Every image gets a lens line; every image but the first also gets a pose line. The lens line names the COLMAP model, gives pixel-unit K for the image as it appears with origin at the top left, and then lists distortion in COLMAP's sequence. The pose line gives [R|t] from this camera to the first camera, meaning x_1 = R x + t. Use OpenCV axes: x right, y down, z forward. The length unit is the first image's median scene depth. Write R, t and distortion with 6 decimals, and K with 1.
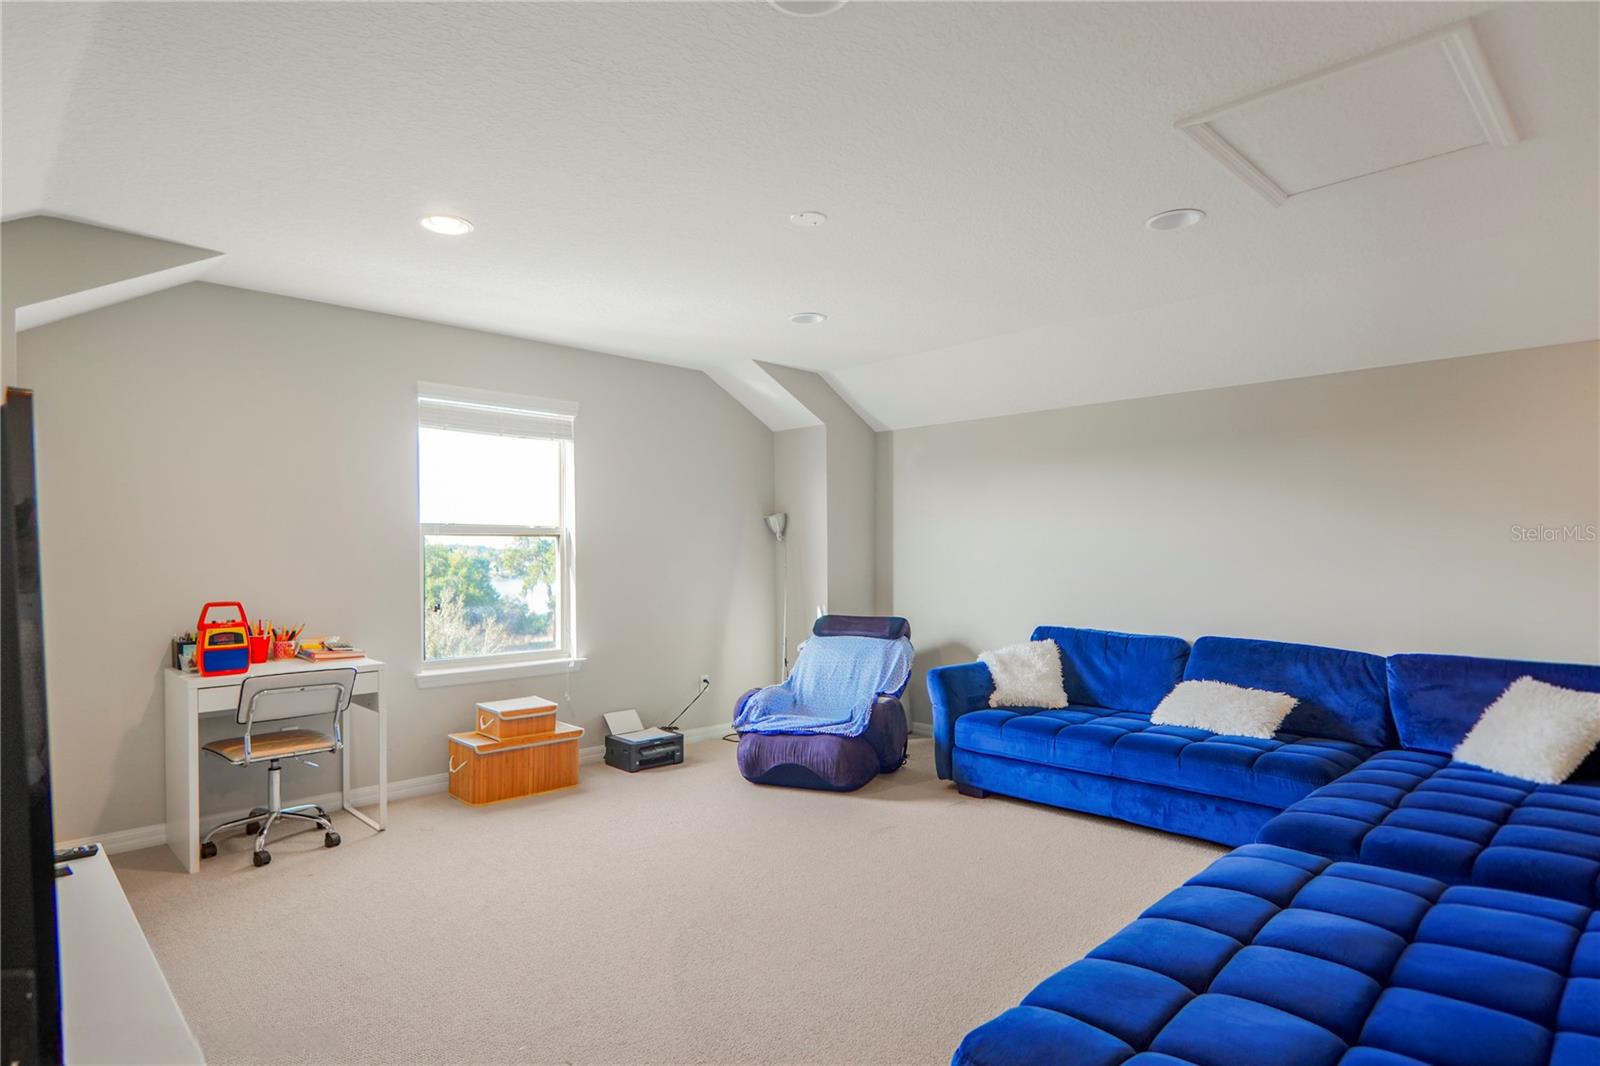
lens RADIAL K [[886.8, 0, 797.7], [0, 886.8, 549.7], [0, 0, 1]] dist [-0.000245, 0.000722]
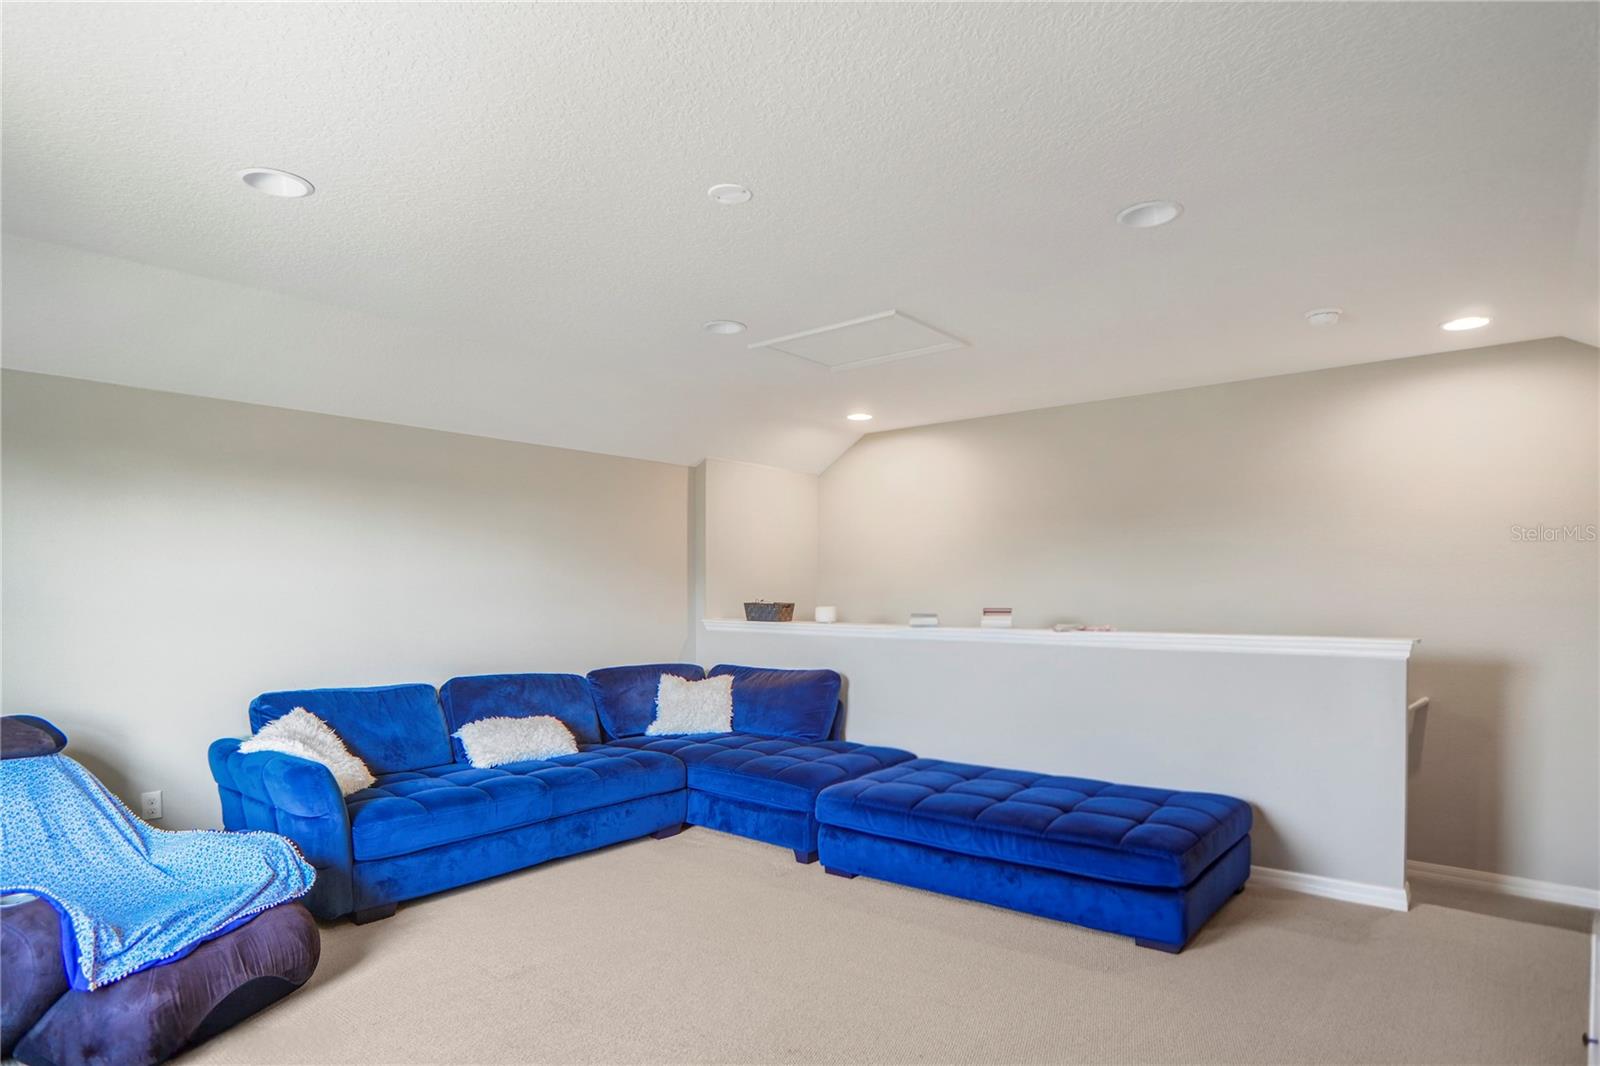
lens RADIAL K [[866.2, 0, 790.5], [0, 866.2, 526.6], [0, 0, 1]] dist [-0.013232, 0.001045]
pose [[-0.069479, 0.070072, 0.995119, -0.677373], [0.003325, 0.997541, -0.070010, -0.008335], [-0.997578, -0.001556, -0.069542, 0.796875]]
